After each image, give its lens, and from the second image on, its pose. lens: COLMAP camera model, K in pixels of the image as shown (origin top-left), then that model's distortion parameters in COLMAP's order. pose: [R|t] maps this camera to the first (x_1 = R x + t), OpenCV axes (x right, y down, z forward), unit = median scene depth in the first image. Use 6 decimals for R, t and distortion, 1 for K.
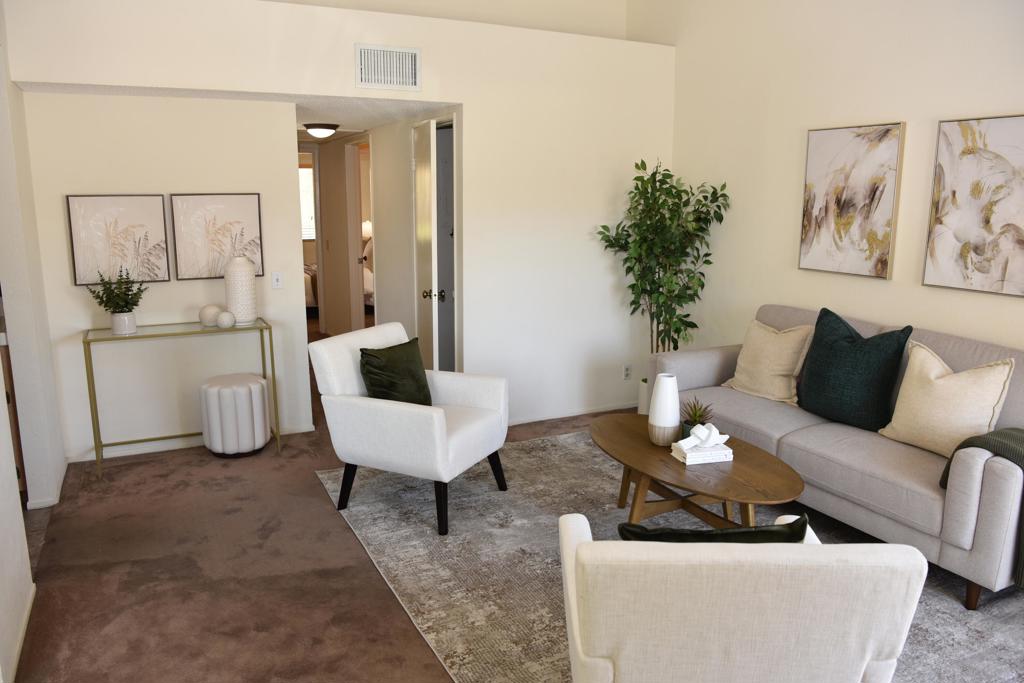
lens RADIAL K [[757.4, 0, 510.1], [0, 757.4, 338.6], [0, 0, 1]] dist [-0.009611, -0.000554]
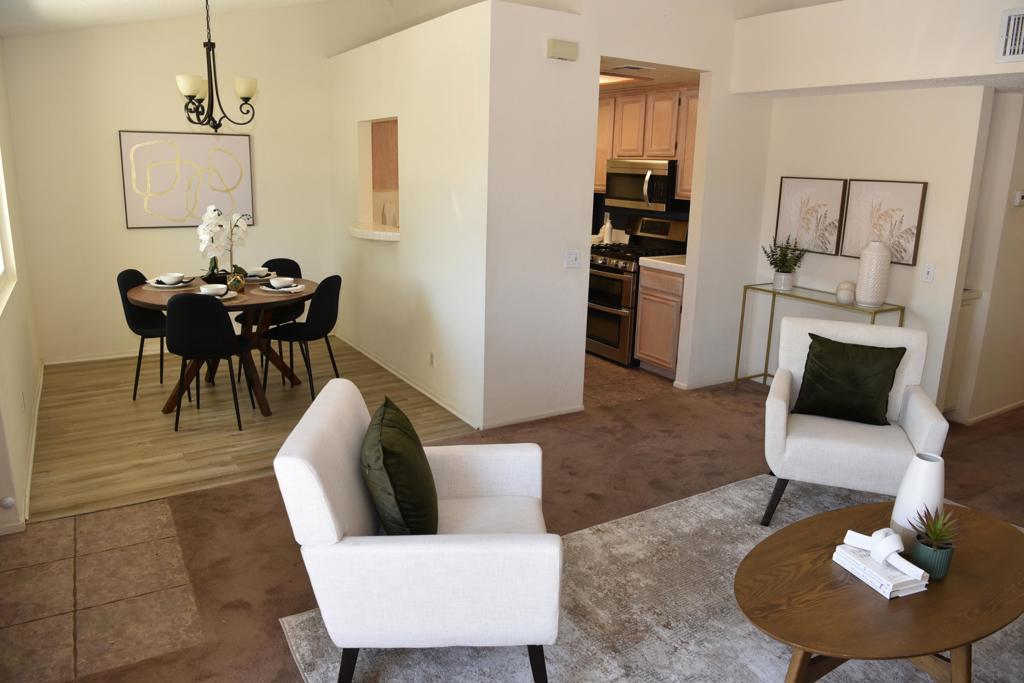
lens RADIAL K [[713.3, 0, 508.7], [0, 713.3, 345.2], [0, 0, 1]] dist [-0.065443, 0.009095]
pose [[0.108853, 0.250548, -0.961965, 0.841521], [-0.212592, 0.951194, 0.223686, -0.121242], [0.971059, 0.180157, 0.156805, 0.574067]]
